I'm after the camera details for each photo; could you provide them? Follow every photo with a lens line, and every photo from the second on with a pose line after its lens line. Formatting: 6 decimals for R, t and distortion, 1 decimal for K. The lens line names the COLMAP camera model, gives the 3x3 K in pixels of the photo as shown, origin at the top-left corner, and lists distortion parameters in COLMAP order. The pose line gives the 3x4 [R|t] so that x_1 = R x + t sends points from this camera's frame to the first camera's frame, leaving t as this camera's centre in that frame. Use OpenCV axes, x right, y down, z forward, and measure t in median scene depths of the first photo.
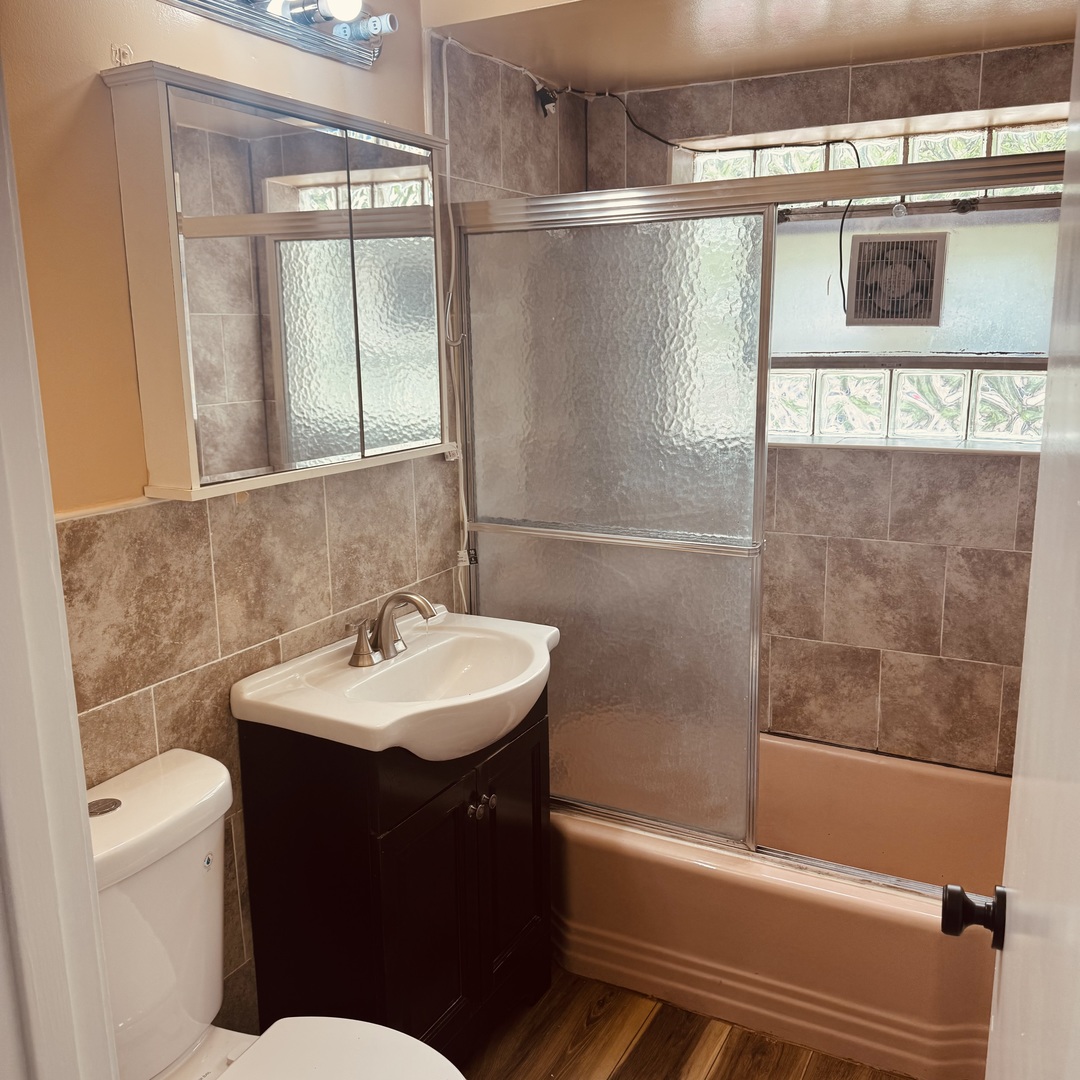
lens RADIAL K [[946.6, 0, 547.0], [0, 946.6, 536.9], [0, 0, 1]] dist [0.159304, -0.293256]
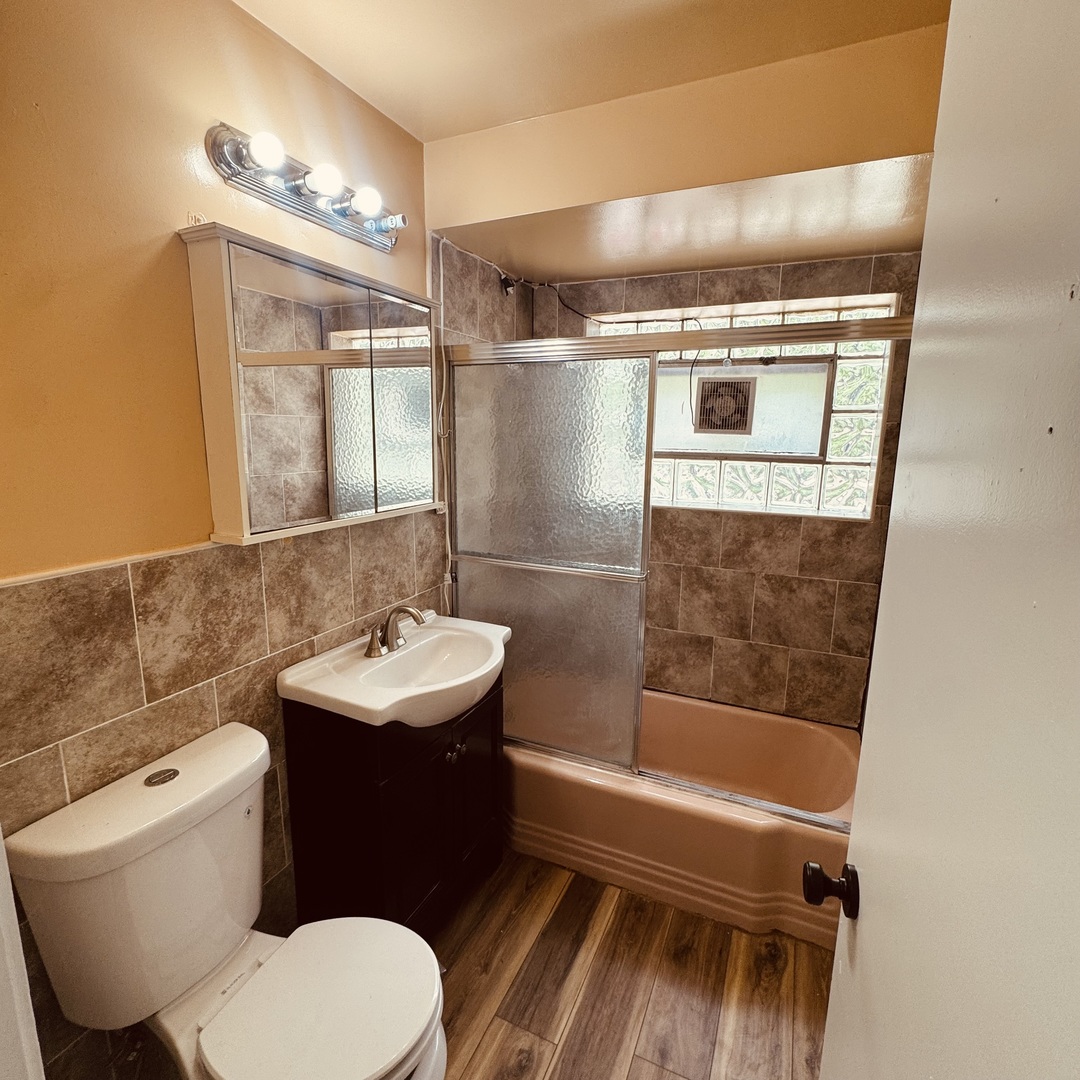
lens RADIAL K [[563.4, 0, 540.0], [0, 563.4, 540.0], [0, 0, 1]] dist [0.000728, 0.001081]
pose [[0.998027, 0.014714, 0.061030, 0.002120], [-0.013203, 0.999598, -0.025085, -0.020052], [-0.061374, 0.024230, 0.997821, 0.114280]]
